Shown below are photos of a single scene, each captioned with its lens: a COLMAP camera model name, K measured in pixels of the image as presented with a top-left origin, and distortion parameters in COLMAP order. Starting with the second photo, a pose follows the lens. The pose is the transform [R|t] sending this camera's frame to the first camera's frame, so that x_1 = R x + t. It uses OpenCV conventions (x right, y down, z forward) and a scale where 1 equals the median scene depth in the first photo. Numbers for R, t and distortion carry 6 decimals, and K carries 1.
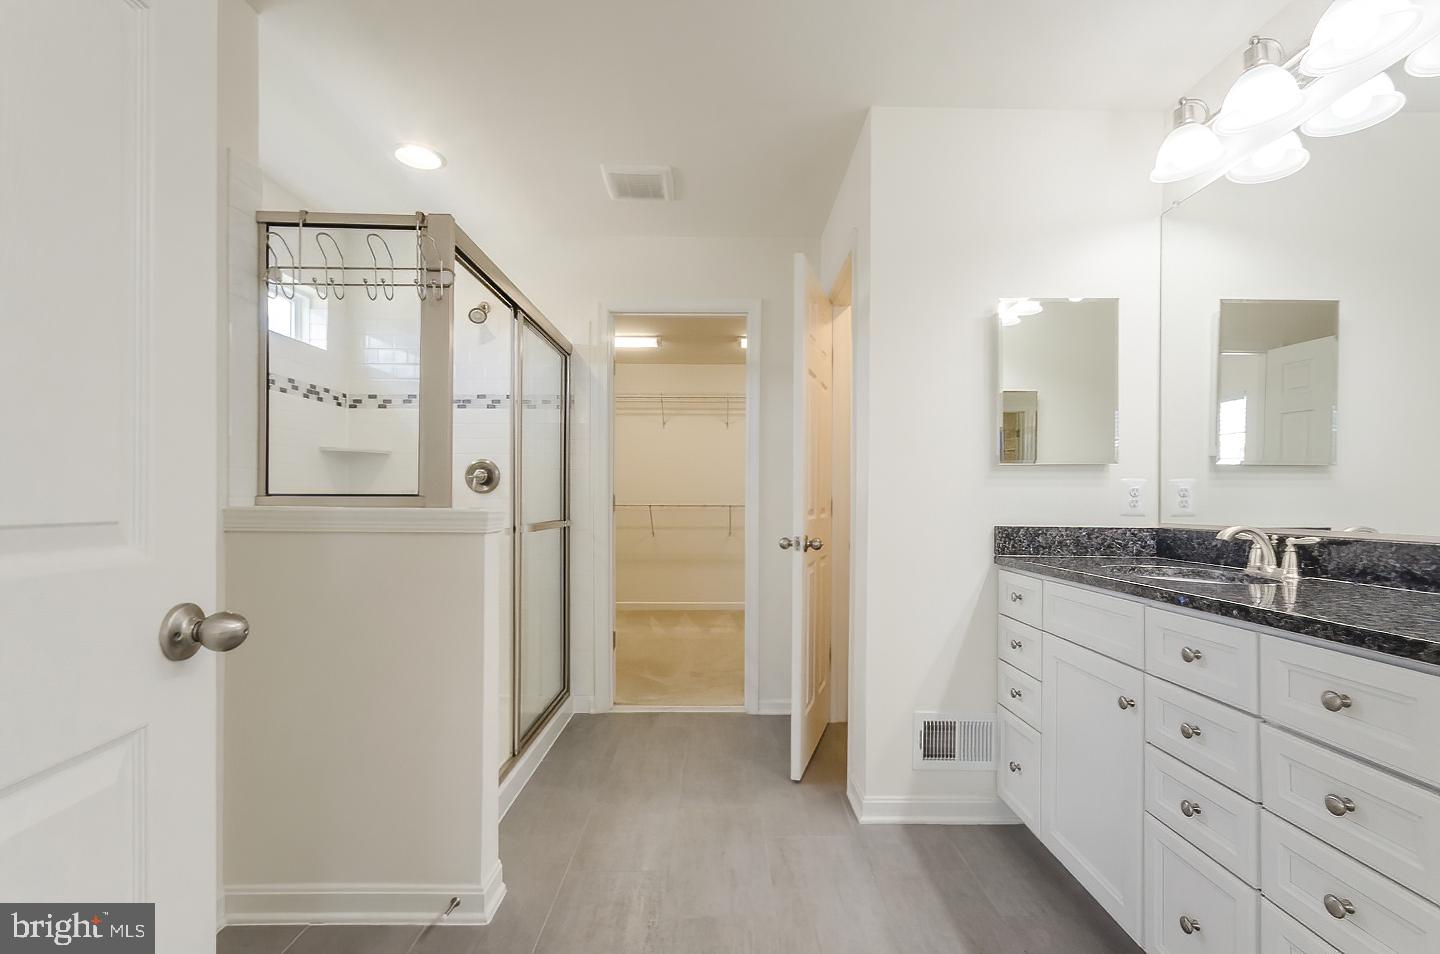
lens RADIAL K [[648.8, 0, 724.9], [0, 648.8, 485.9], [0, 0, 1]] dist [0.007713, 0.002510]
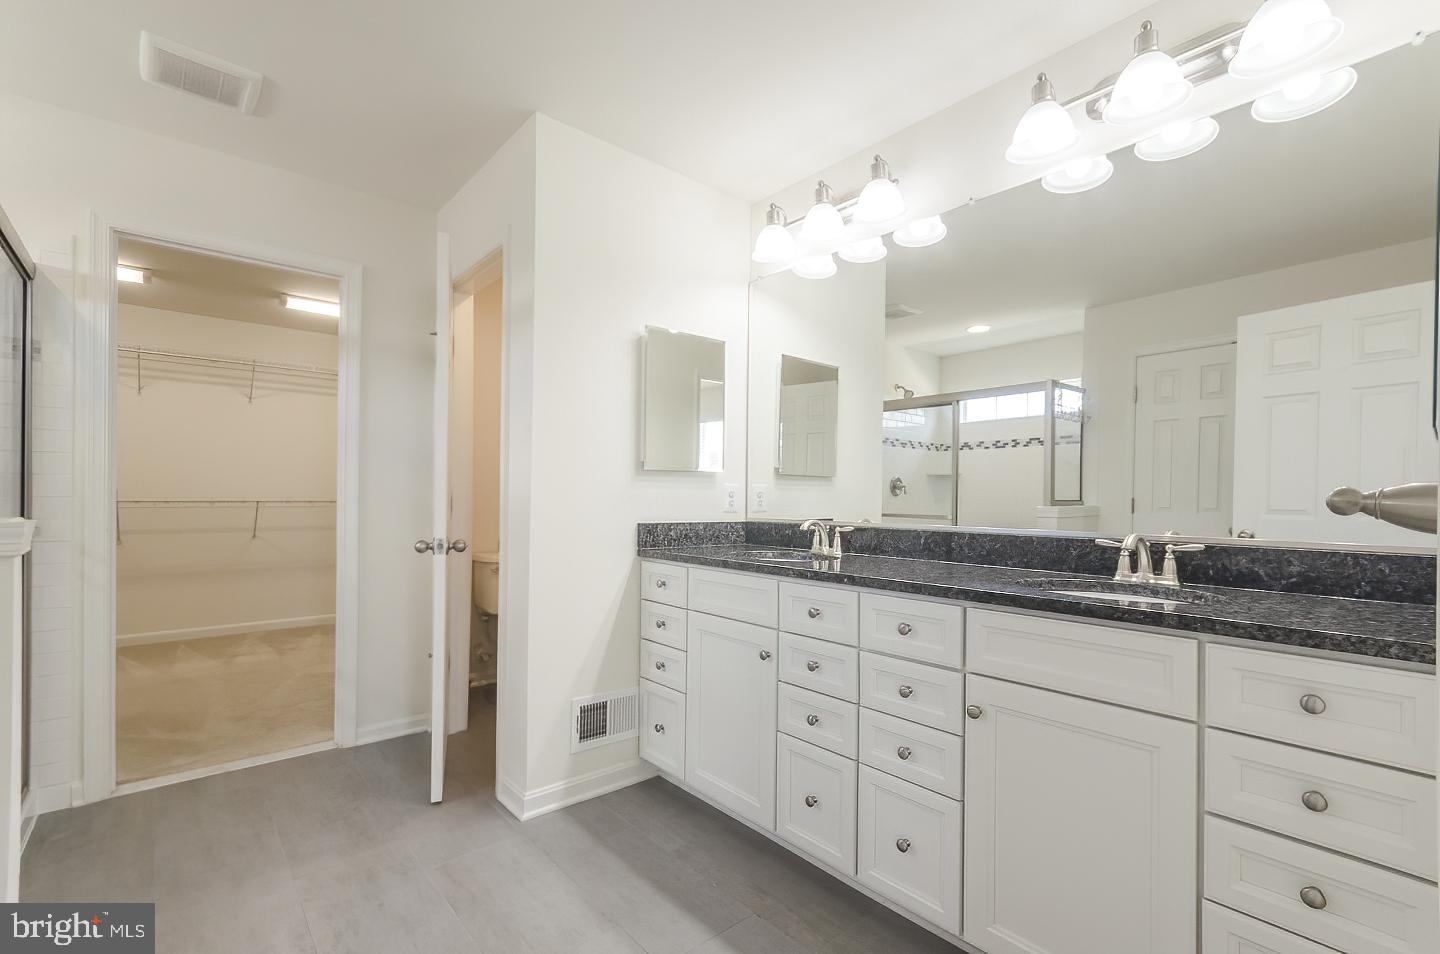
lens RADIAL K [[648.8, 0, 736.0], [0, 648.8, 483.0], [0, 0, 1]] dist [0.007713, 0.002510]
pose [[0.754063, 0.015542, 0.656618, -0.209705], [-0.020670, 0.999786, 0.000073, -0.012865], [-0.656477, -0.013627, 0.754223, 0.026262]]
